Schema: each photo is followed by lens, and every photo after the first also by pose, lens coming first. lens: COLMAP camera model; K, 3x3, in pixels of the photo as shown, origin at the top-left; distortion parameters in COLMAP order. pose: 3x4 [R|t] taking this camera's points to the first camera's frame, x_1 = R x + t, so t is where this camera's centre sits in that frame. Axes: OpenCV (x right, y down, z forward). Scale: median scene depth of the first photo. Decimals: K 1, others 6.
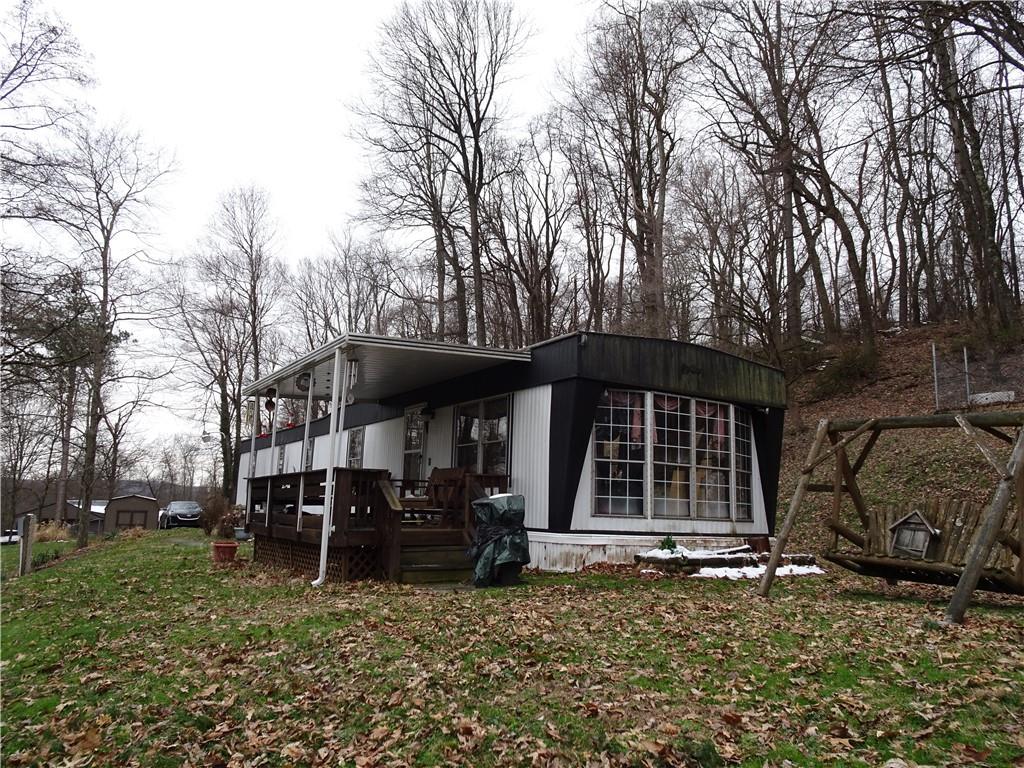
lens RADIAL K [[733.9, 0, 512.7], [0, 733.9, 386.5], [0, 0, 1]] dist [-0.002420, 0.000003]
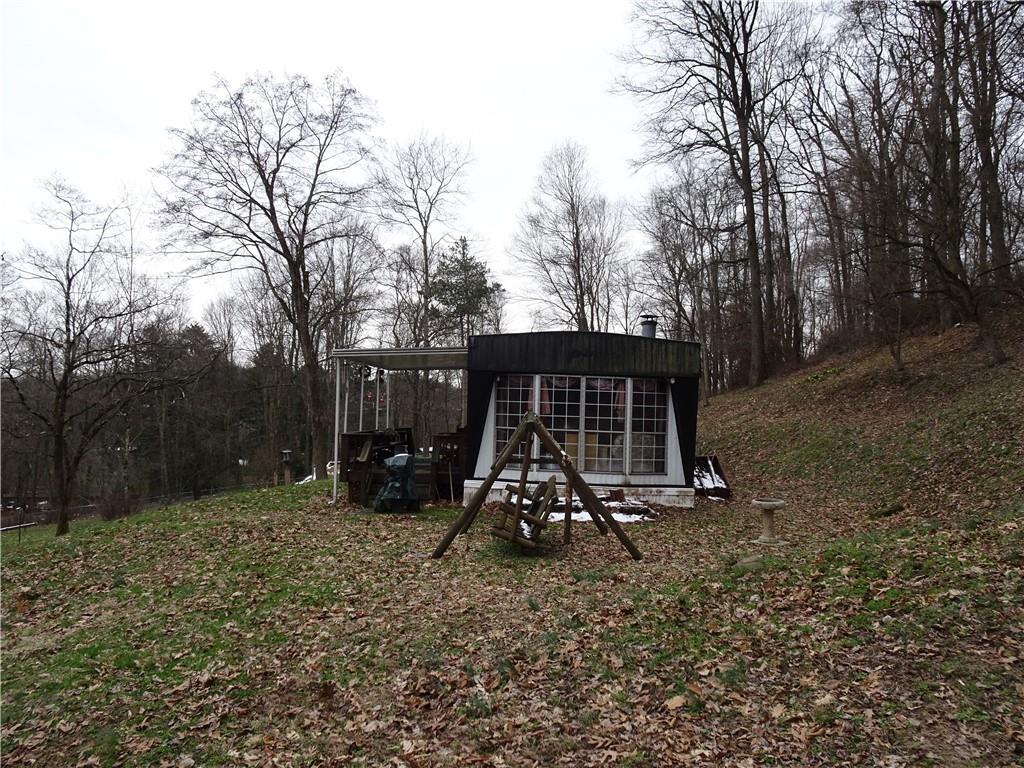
lens RADIAL K [[733.9, 0, 512.0], [0, 733.9, 382.6], [0, 0, 1]] dist [-0.002420, 0.000003]
pose [[0.838008, -0.024624, -0.545102, 0.829918], [0.086830, 0.992270, 0.088663, -0.095382], [0.538705, -0.121631, 0.833668, -0.106833]]
